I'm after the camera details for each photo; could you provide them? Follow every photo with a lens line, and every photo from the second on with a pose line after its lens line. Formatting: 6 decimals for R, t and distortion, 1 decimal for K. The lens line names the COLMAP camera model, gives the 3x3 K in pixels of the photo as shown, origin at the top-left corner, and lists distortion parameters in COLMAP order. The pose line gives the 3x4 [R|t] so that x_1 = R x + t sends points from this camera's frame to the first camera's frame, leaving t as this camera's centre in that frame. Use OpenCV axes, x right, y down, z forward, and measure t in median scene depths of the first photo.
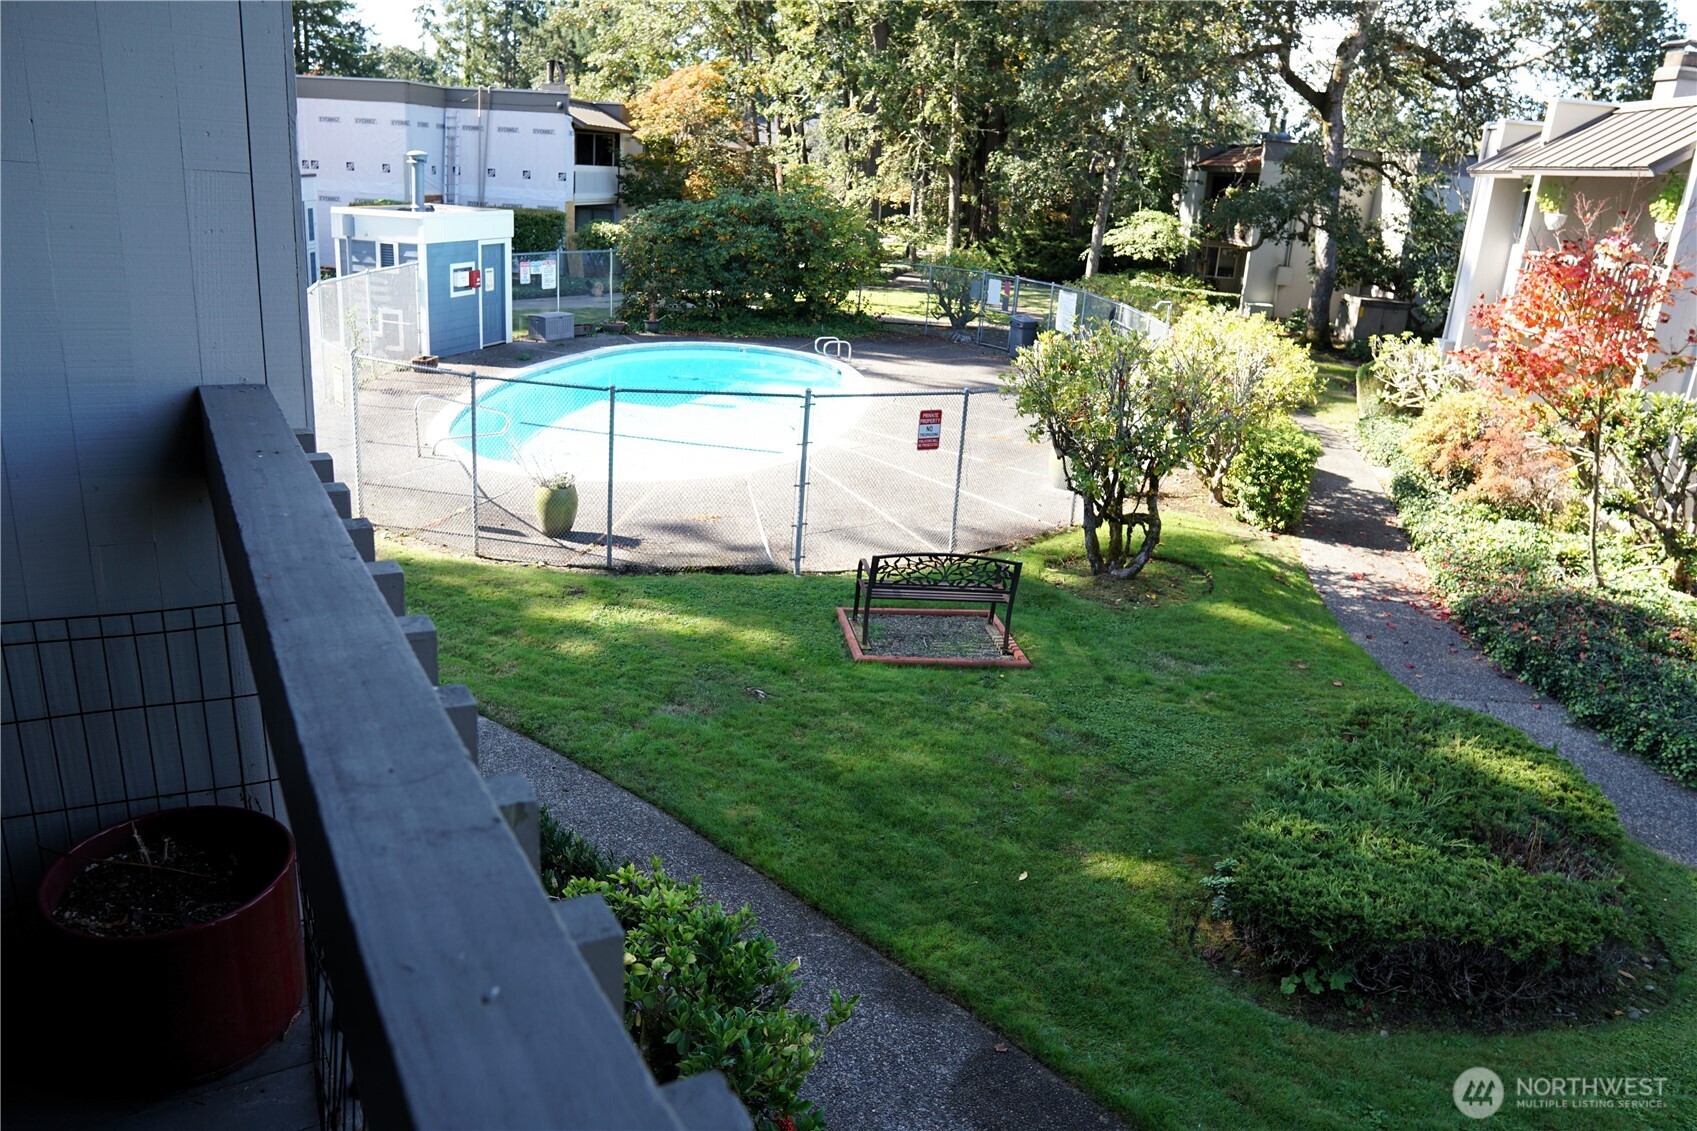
lens RADIAL K [[1168.9, 0, 848.4], [0, 1168.9, 547.0], [0, 0, 1]] dist [-0.086799, 0.001454]
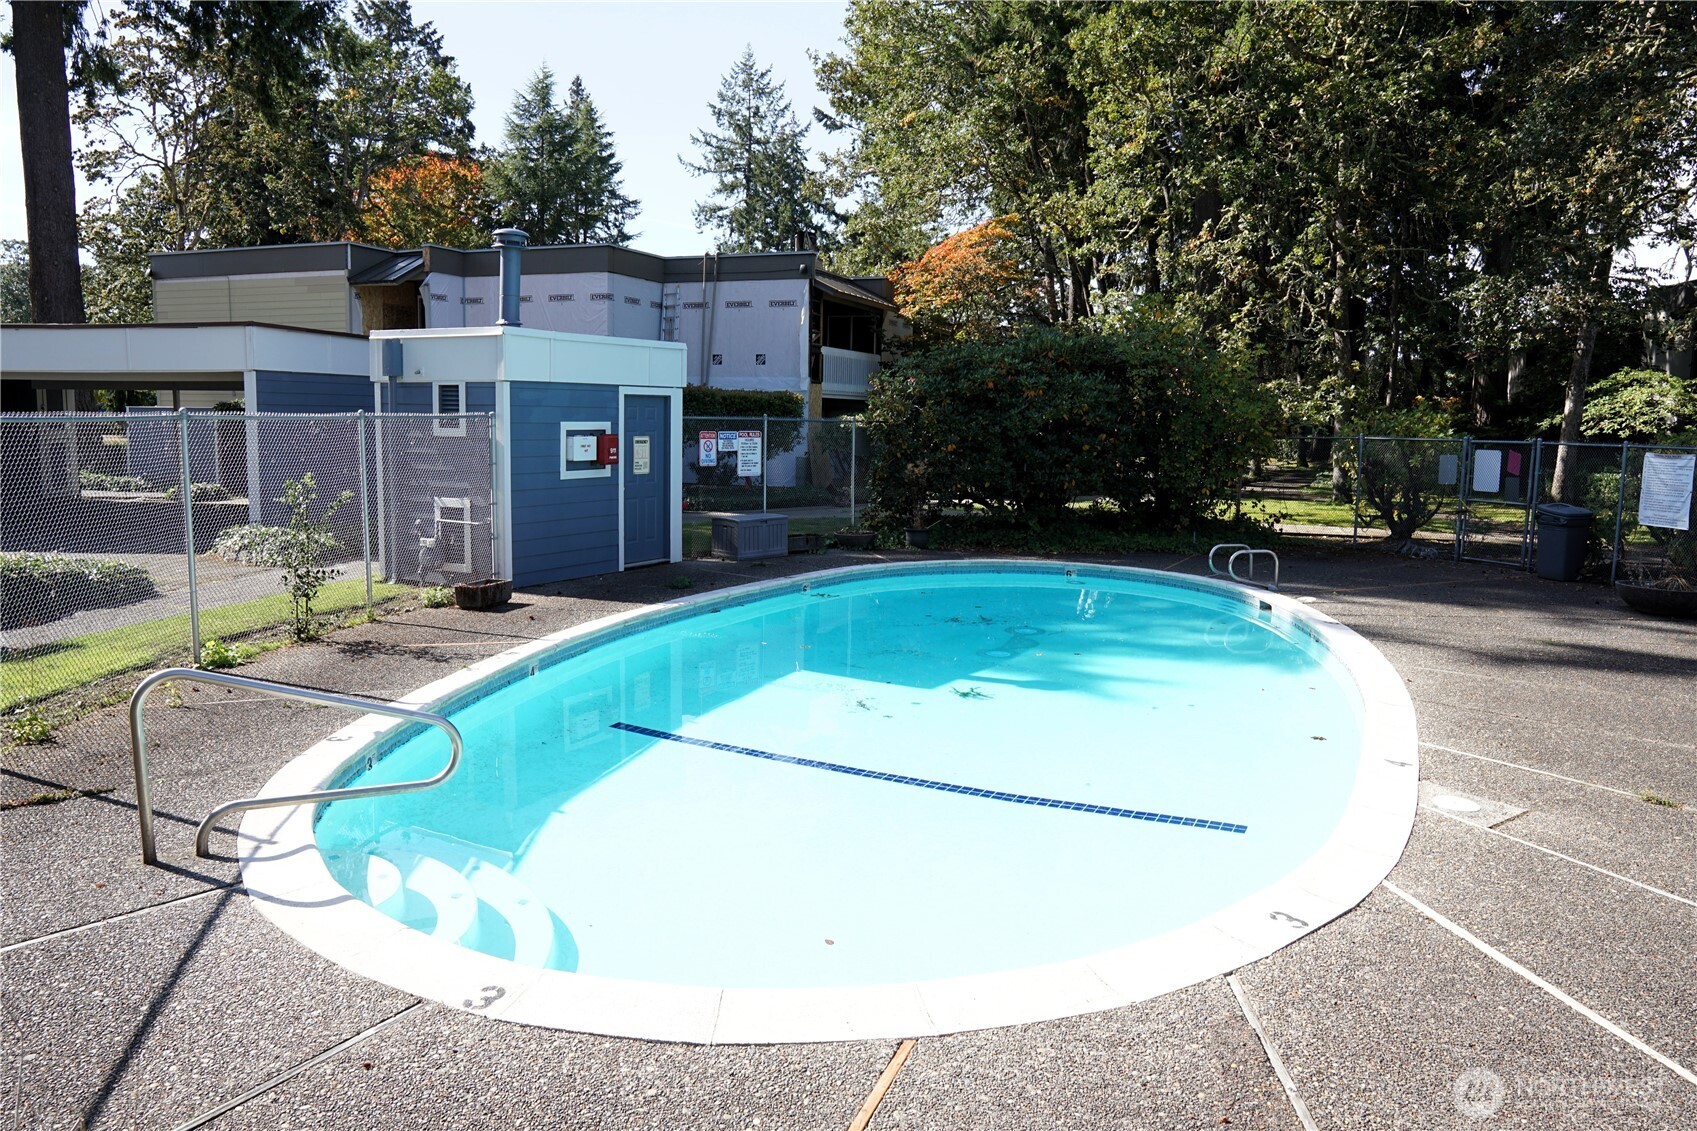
lens RADIAL K [[1168.9, 0, 848.4], [0, 1168.9, 547.0], [0, 0, 1]] dist [-0.086799, 0.001454]
pose [[0.972732, -0.023893, -0.230696, -0.062565], [-0.024647, 0.978398, -0.205256, -0.057716], [0.230617, 0.205345, 0.951131, 0.408235]]
